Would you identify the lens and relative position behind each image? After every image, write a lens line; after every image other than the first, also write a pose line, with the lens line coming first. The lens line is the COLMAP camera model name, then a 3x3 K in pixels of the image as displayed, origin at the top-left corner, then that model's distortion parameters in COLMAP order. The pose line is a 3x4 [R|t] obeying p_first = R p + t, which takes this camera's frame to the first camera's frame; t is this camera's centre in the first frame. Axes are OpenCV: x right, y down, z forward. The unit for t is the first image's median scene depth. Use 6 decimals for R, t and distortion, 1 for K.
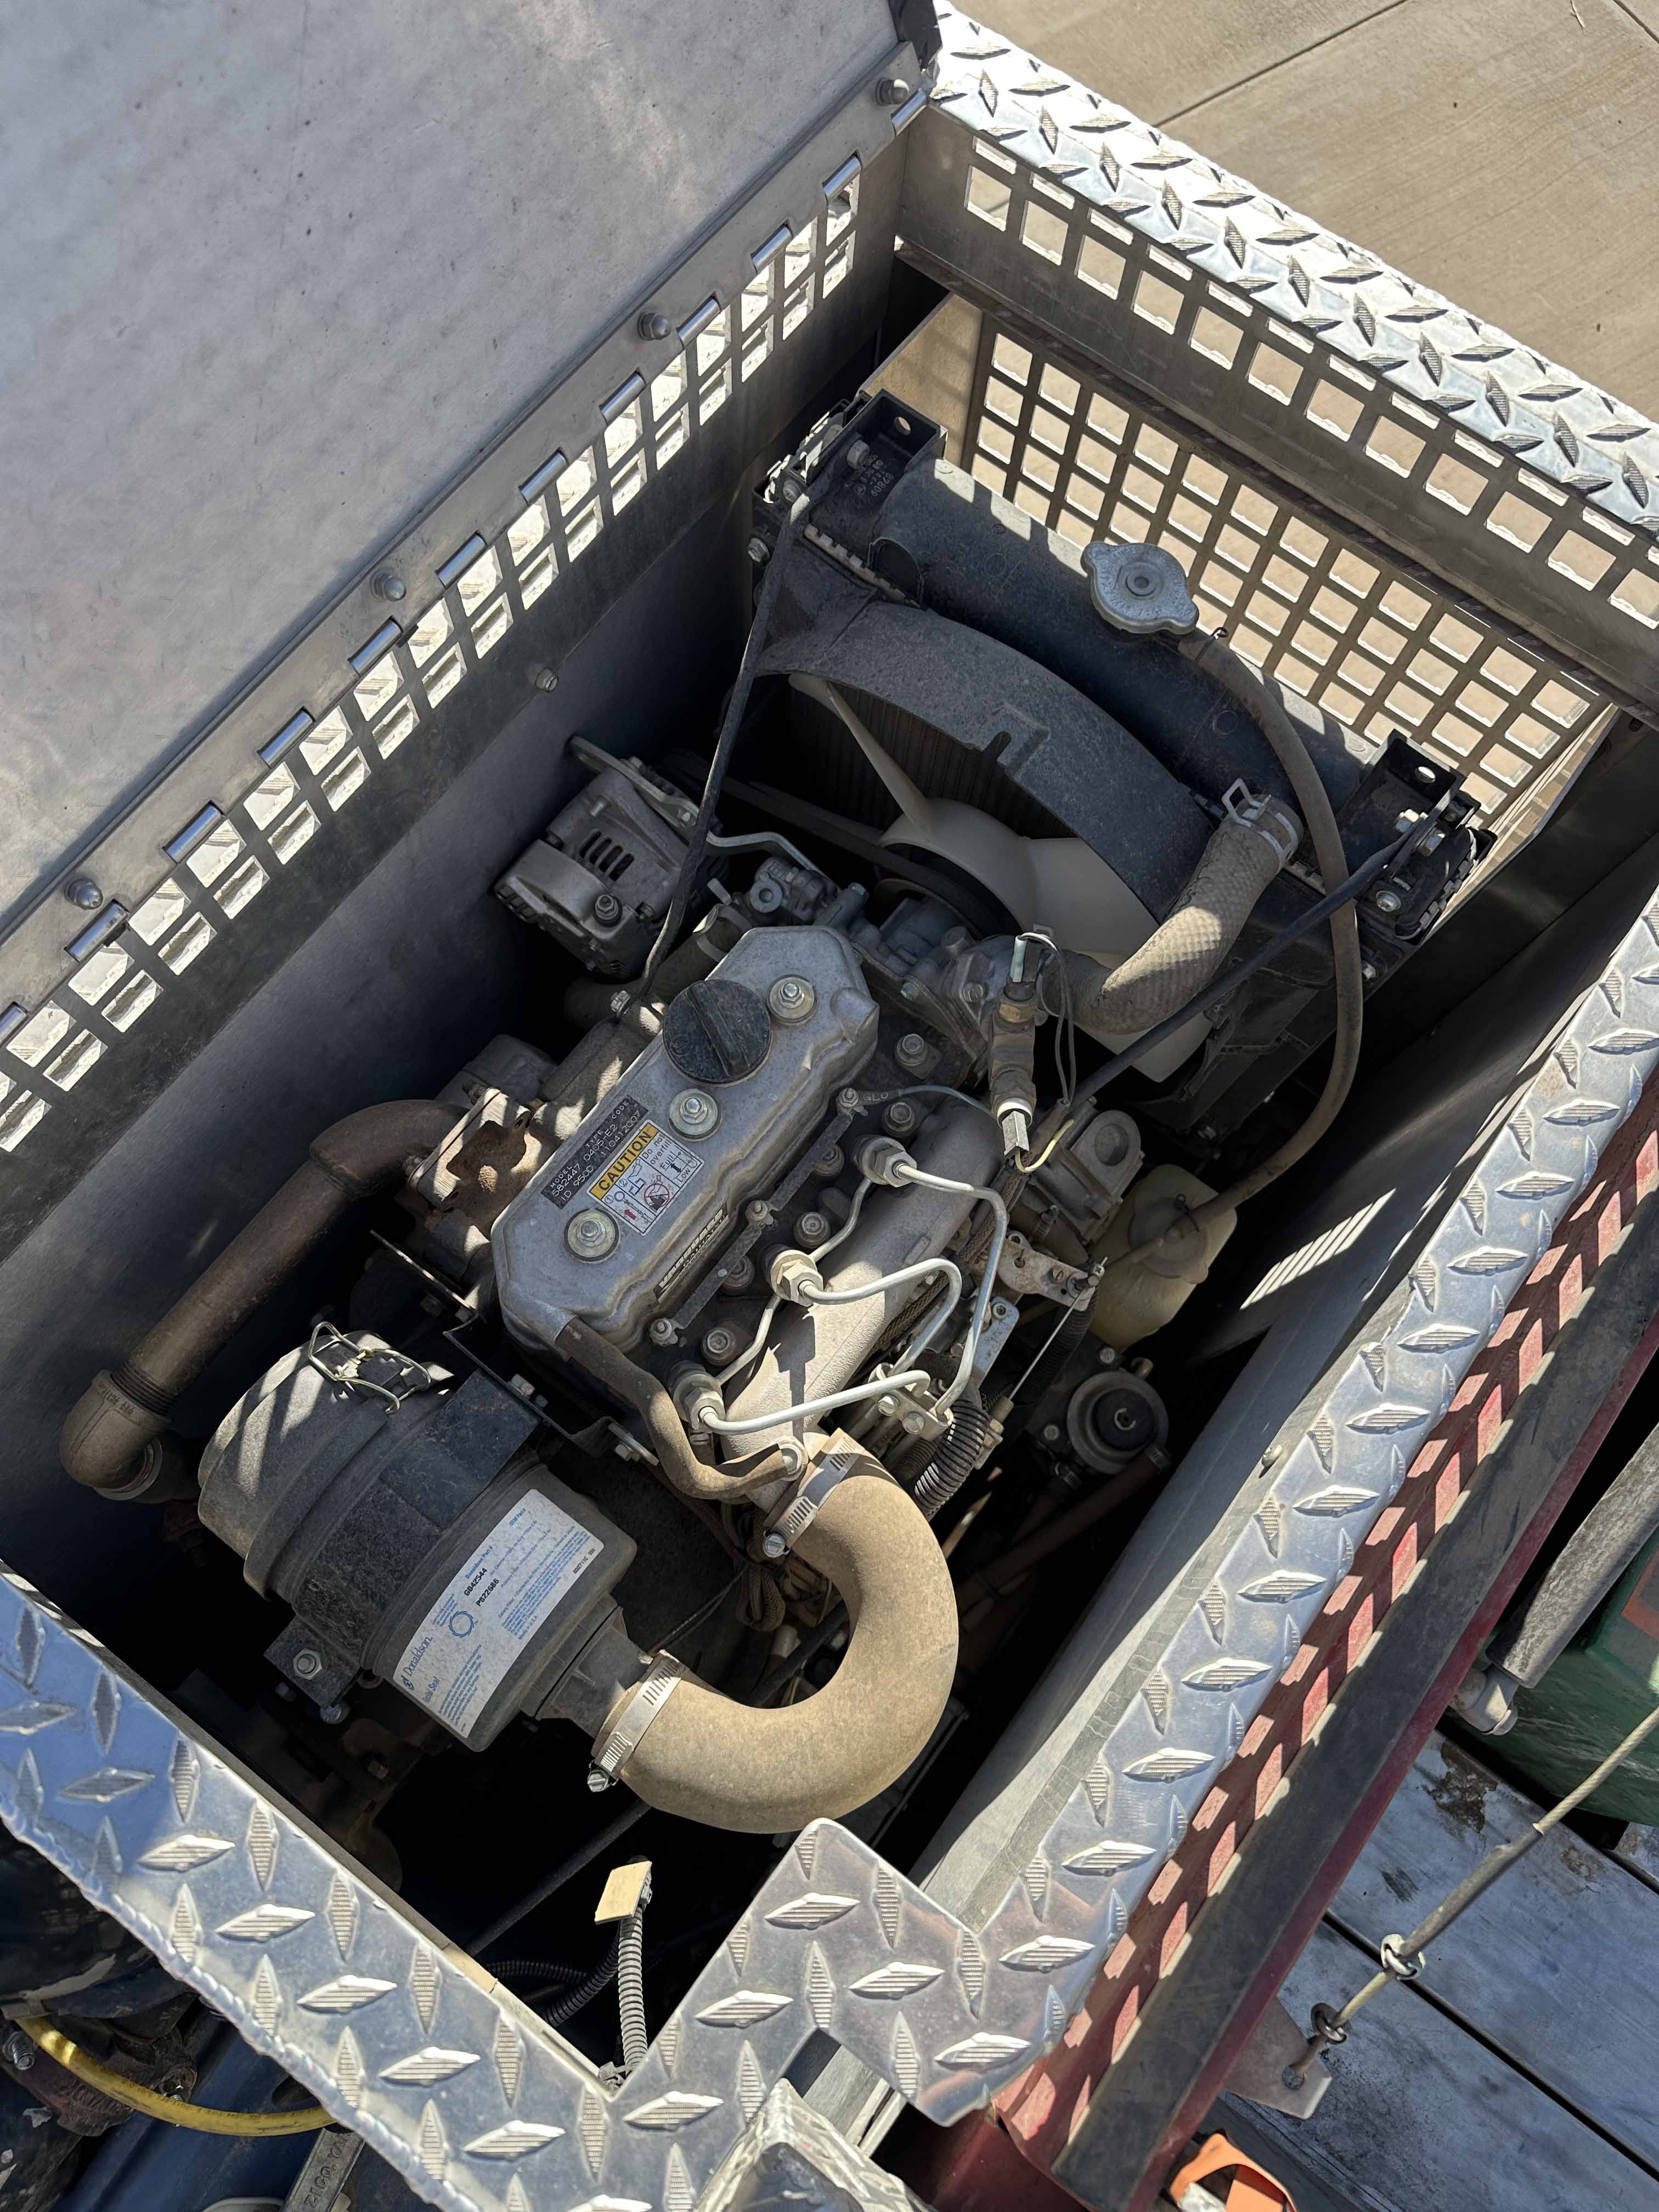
lens RADIAL K [[1554.9, 0, 828.7], [0, 1554.9, 1109.1], [0, 0, 1]] dist [0.005338, -0.007051]
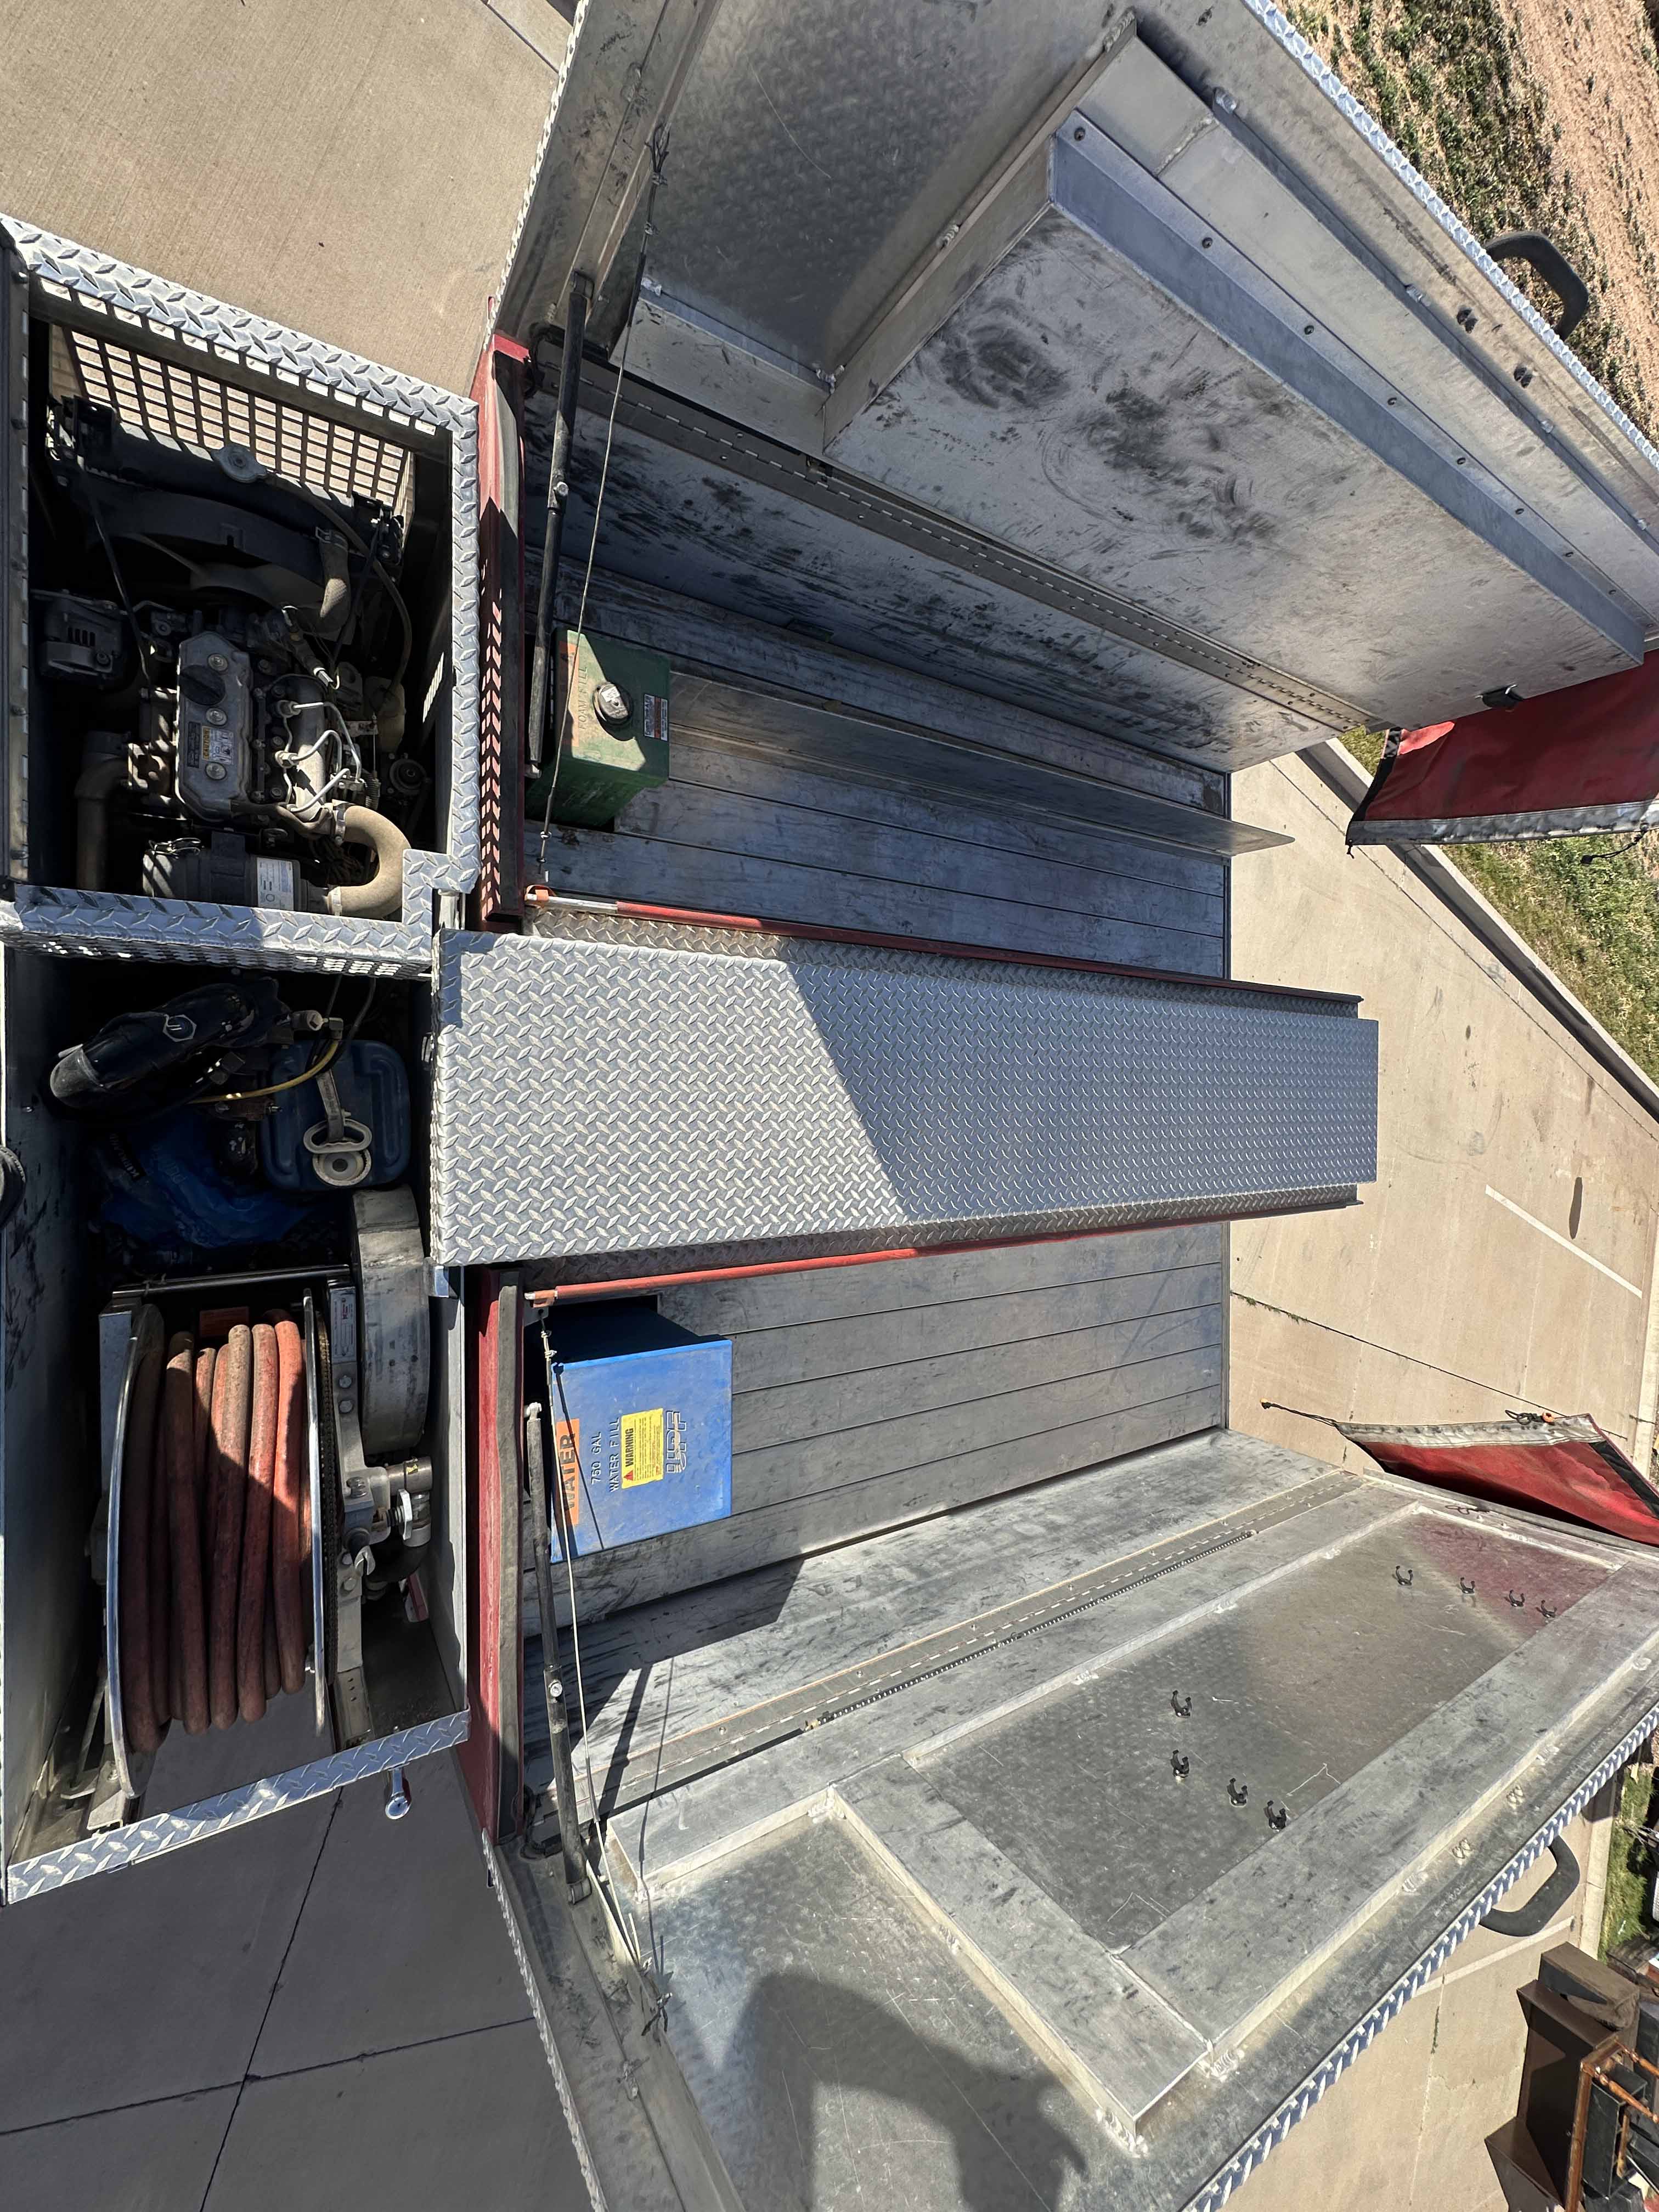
lens RADIAL K [[881.4, 0, 837.6], [0, 881.4, 1104.9], [0, 0, 1]] dist [-0.002521, 0.000494]
pose [[0.691685, -0.601832, 0.399212, -0.367557], [0.334419, 0.756845, 0.561559, 0.015740], [-0.640106, -0.254918, 0.724763, -1.095593]]
